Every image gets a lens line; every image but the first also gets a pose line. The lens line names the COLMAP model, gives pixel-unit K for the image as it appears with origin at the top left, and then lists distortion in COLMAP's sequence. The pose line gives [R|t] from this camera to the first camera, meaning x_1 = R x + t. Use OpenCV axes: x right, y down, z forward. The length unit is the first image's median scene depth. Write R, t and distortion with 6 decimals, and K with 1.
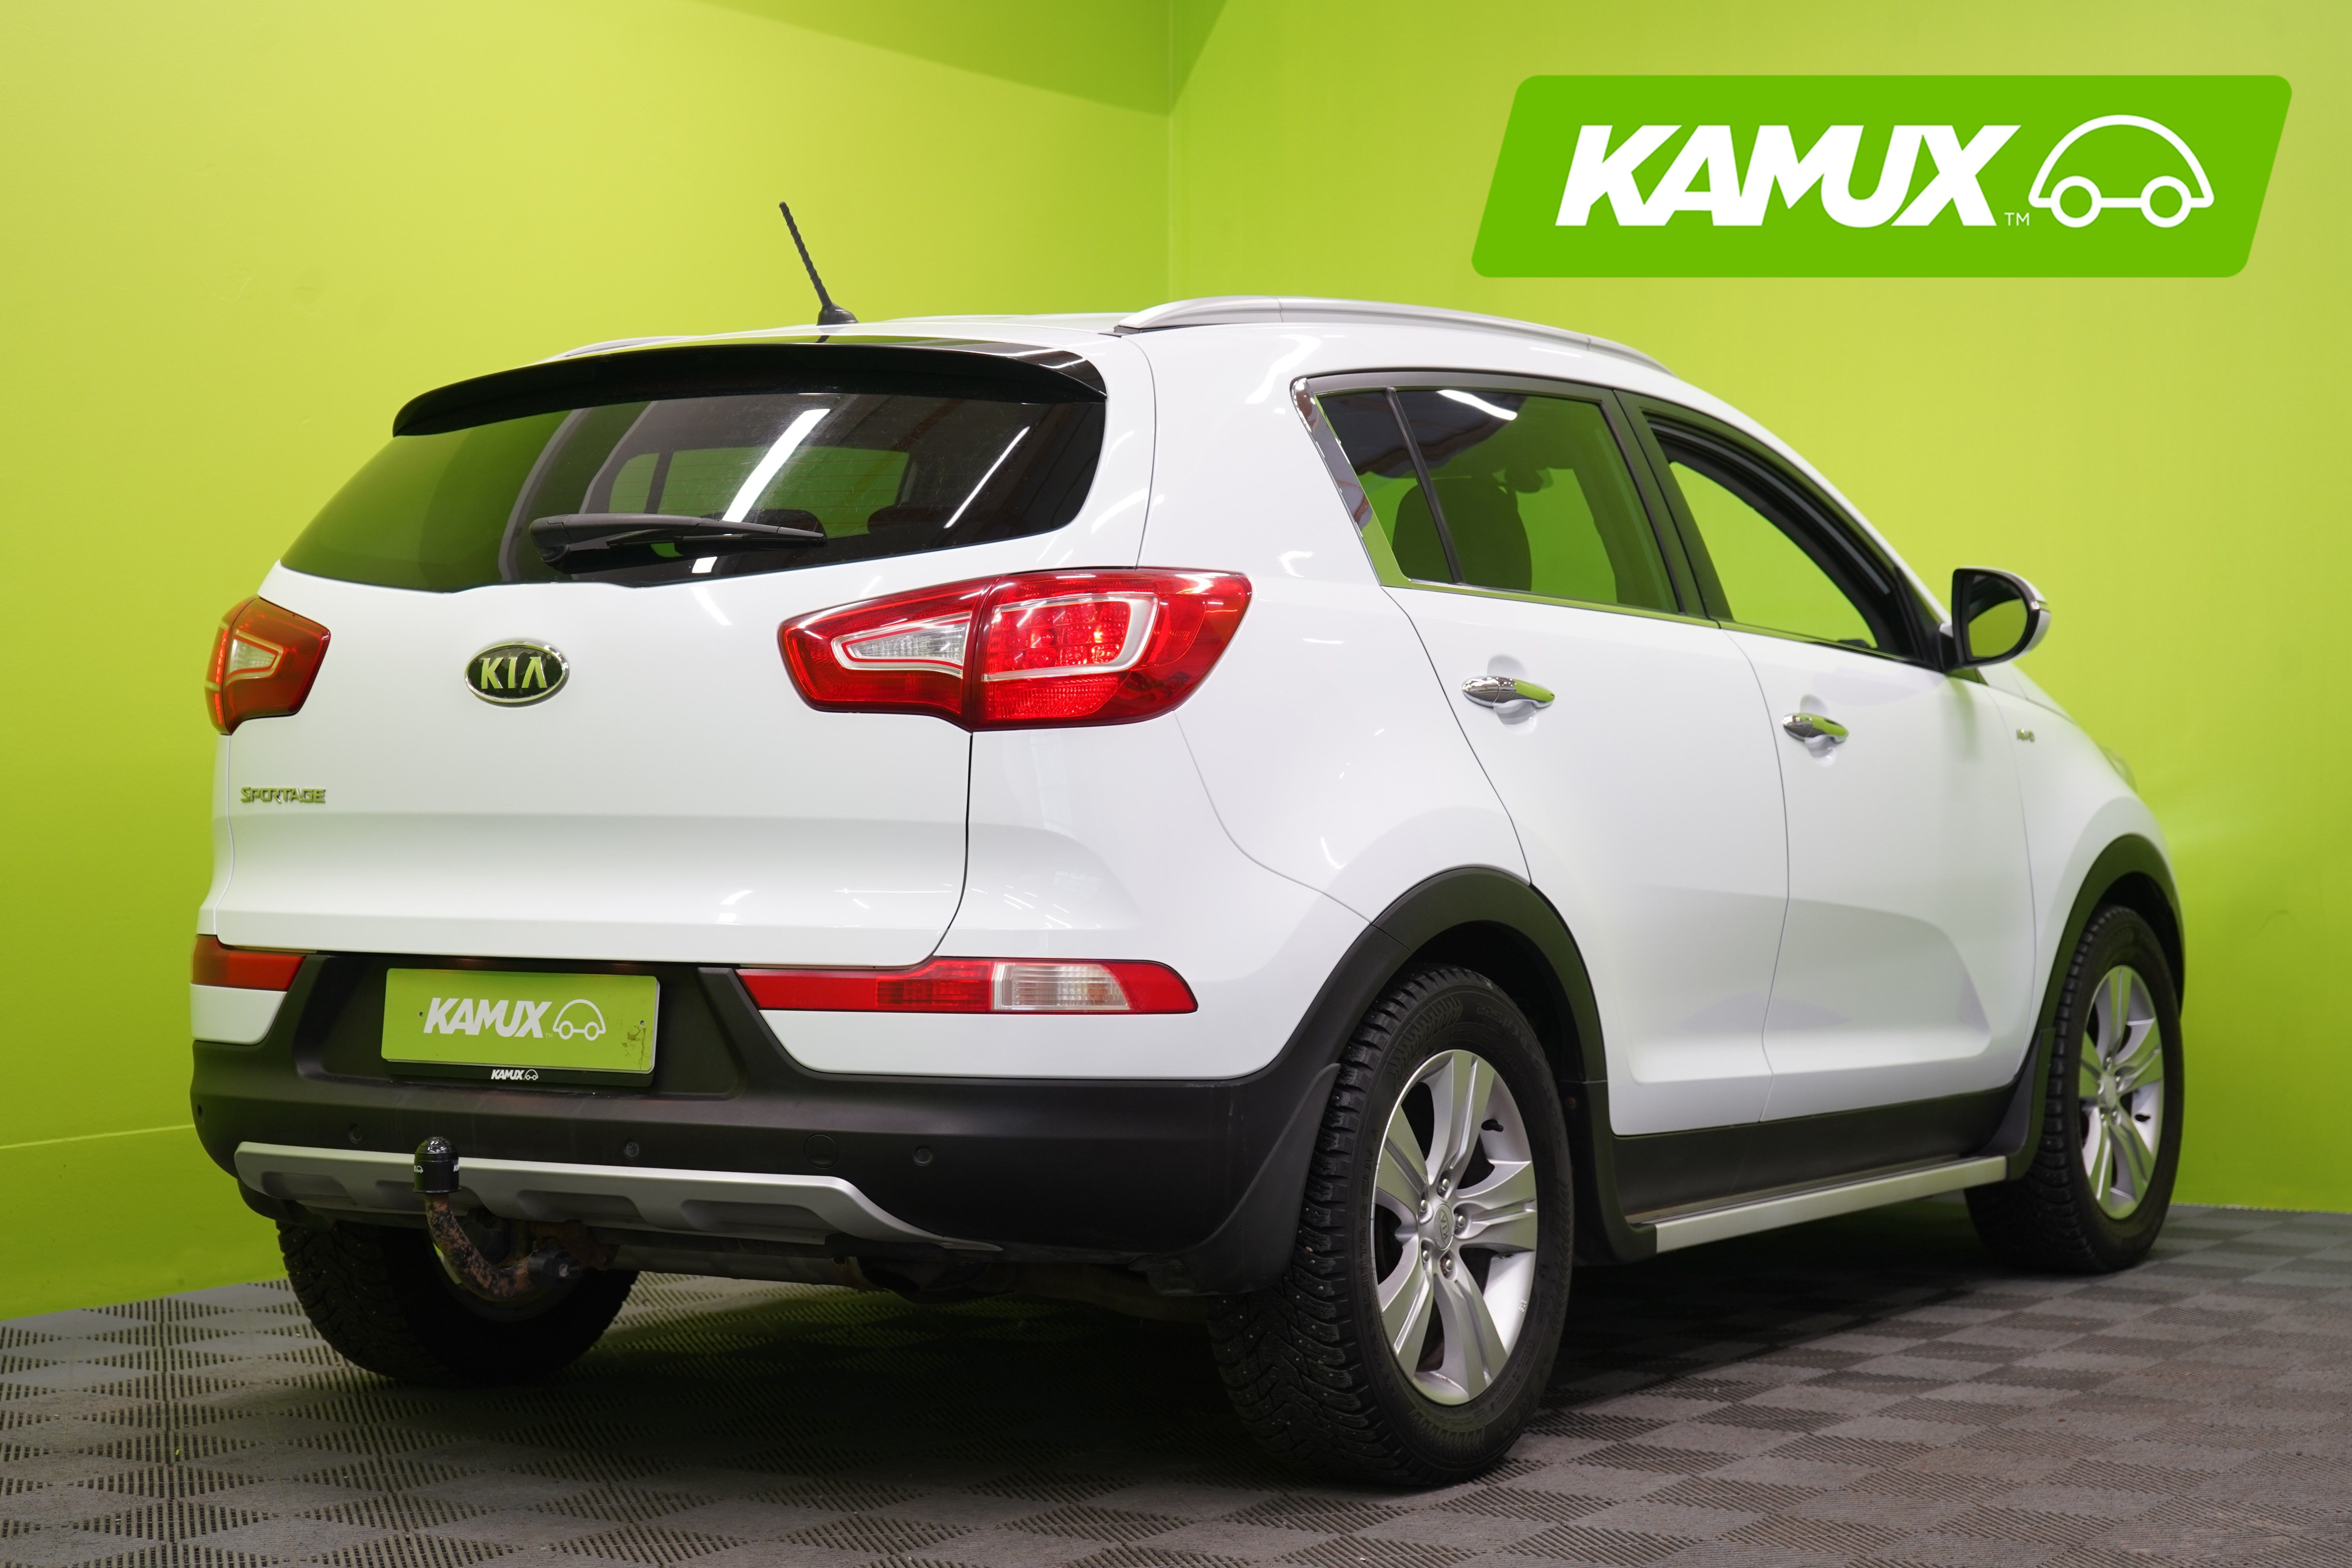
lens RADIAL K [[3979.1, 0, 1159.1], [0, 3979.1, 777.0], [0, 0, 1]] dist [0.066060, 0.000000]
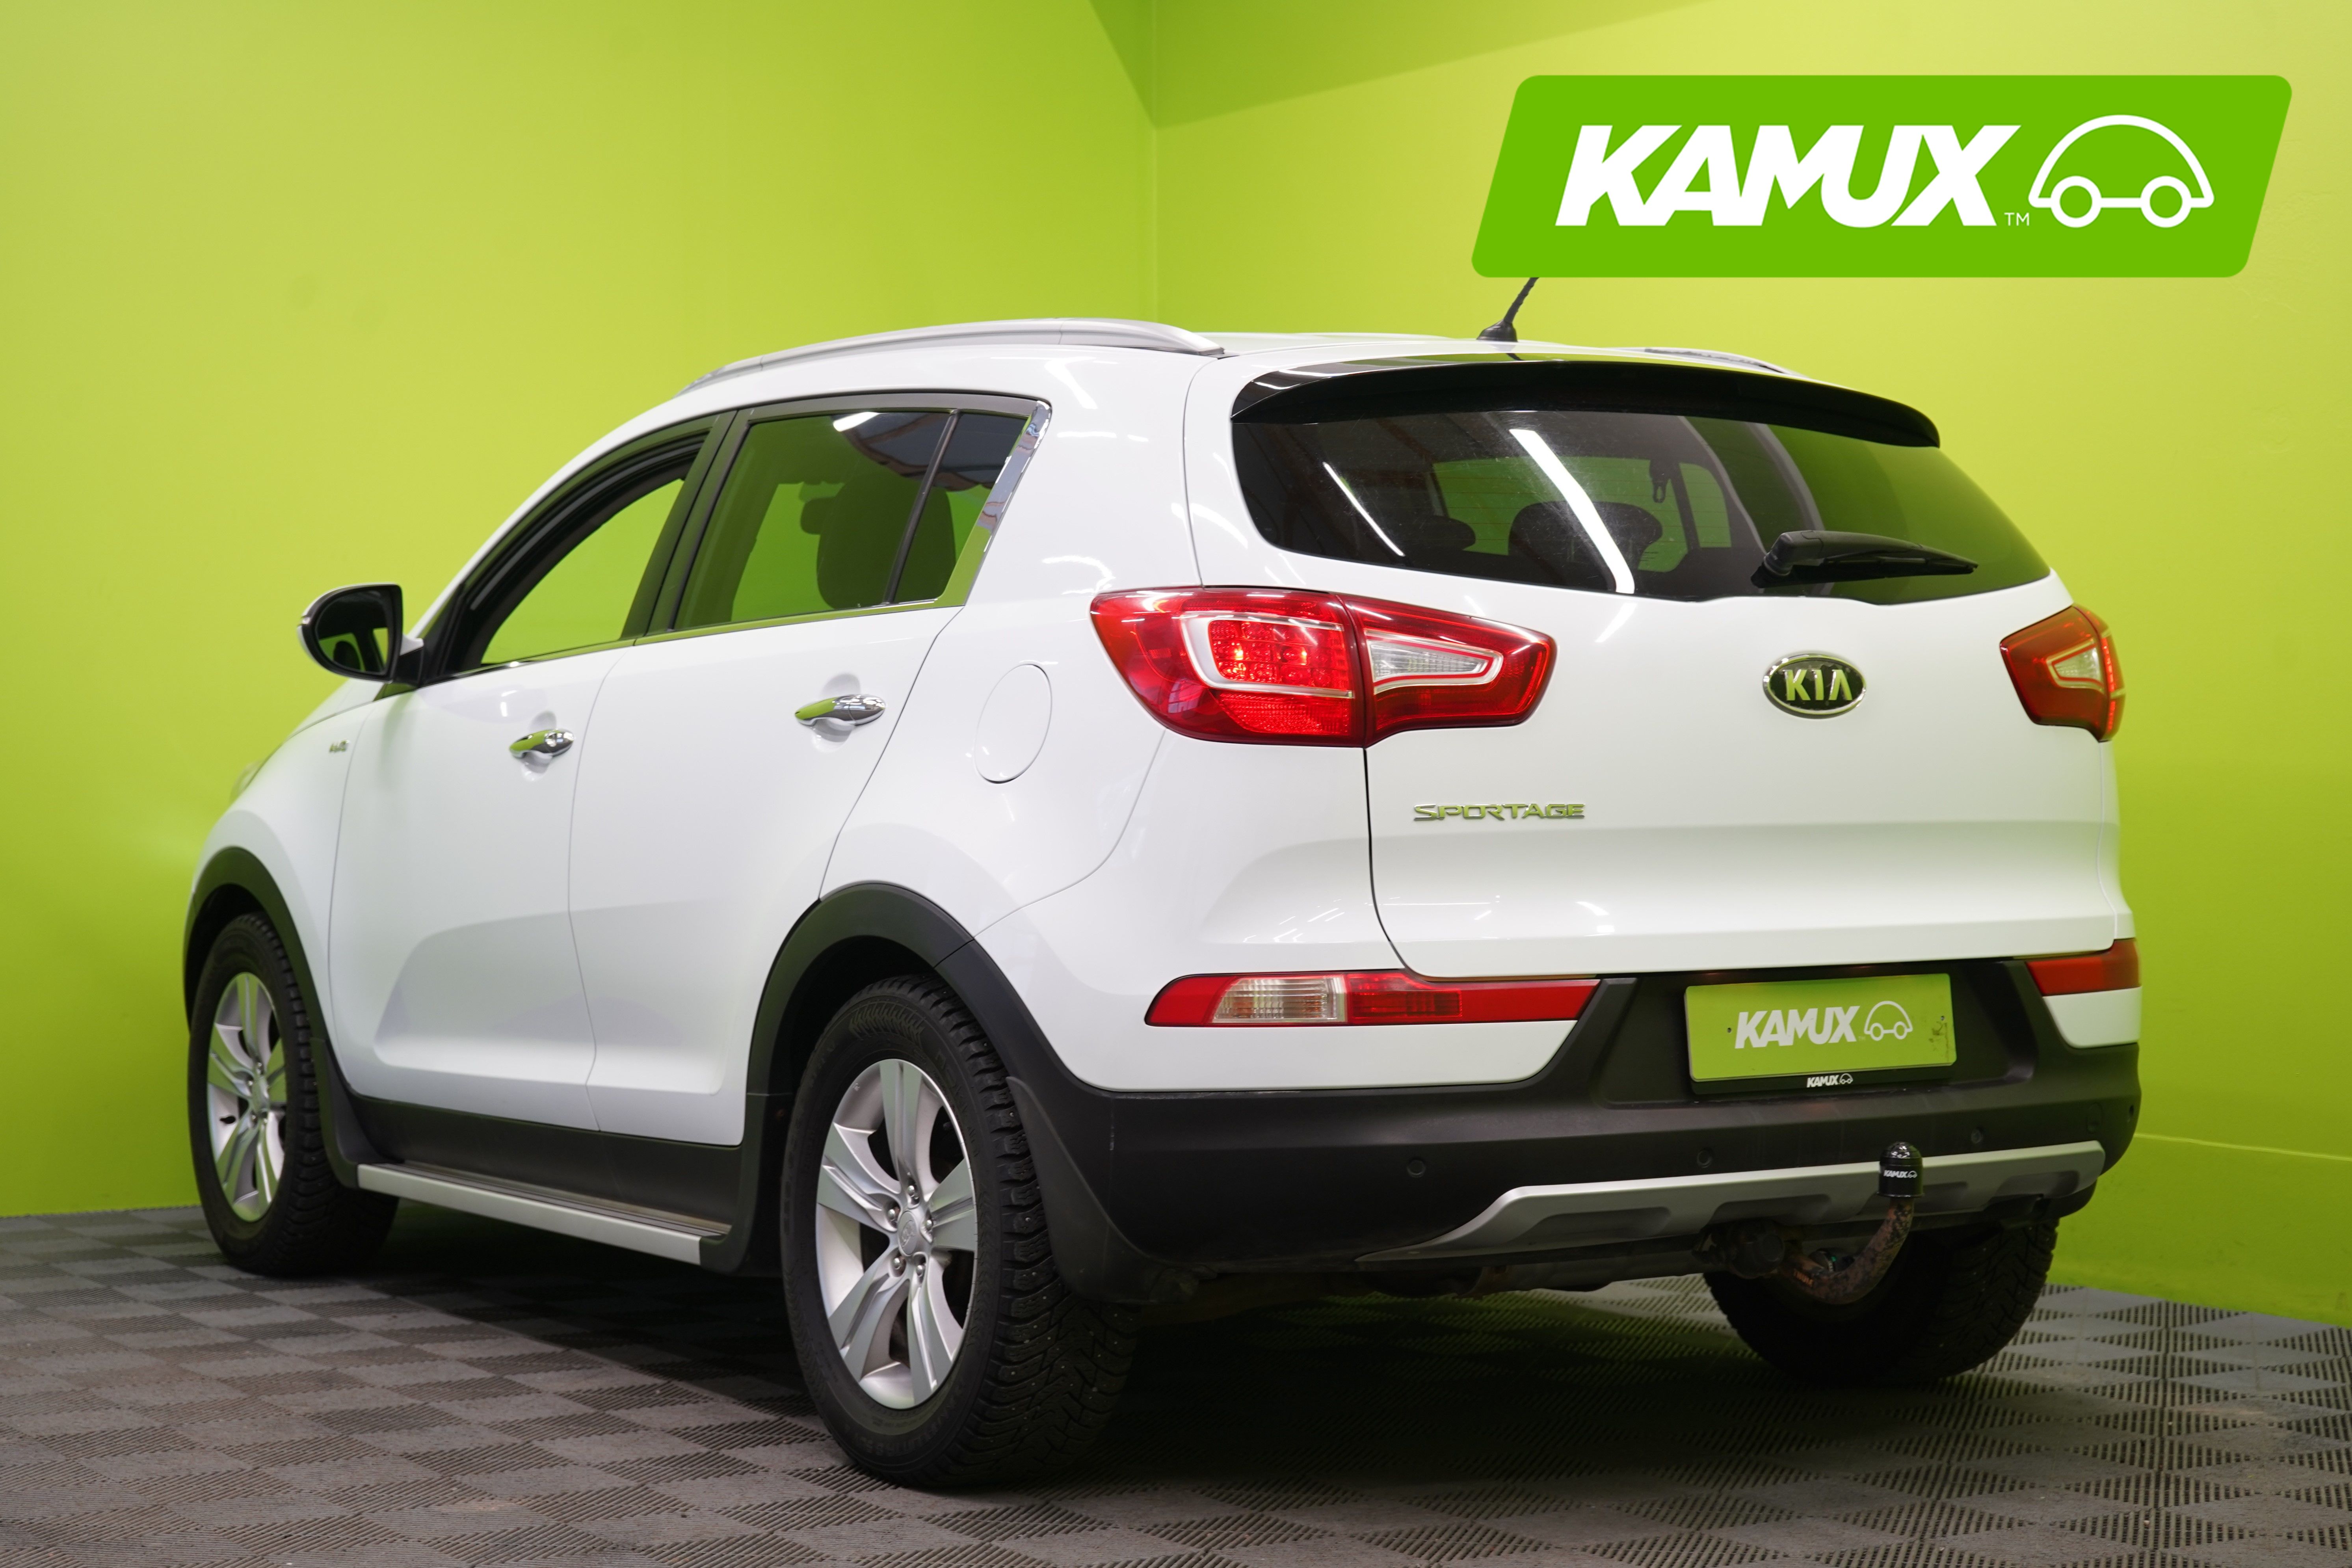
lens RADIAL K [[3979.1, 0, 1166.3], [0, 3979.1, 787.0], [0, 0, 1]] dist [0.066060, 0.000000]
pose [[0.457879, -0.007863, 0.888980, -1.135909], [0.013519, 0.999907, 0.001881, -0.004293], [-0.888912, 0.011157, 0.457942, 0.680733]]
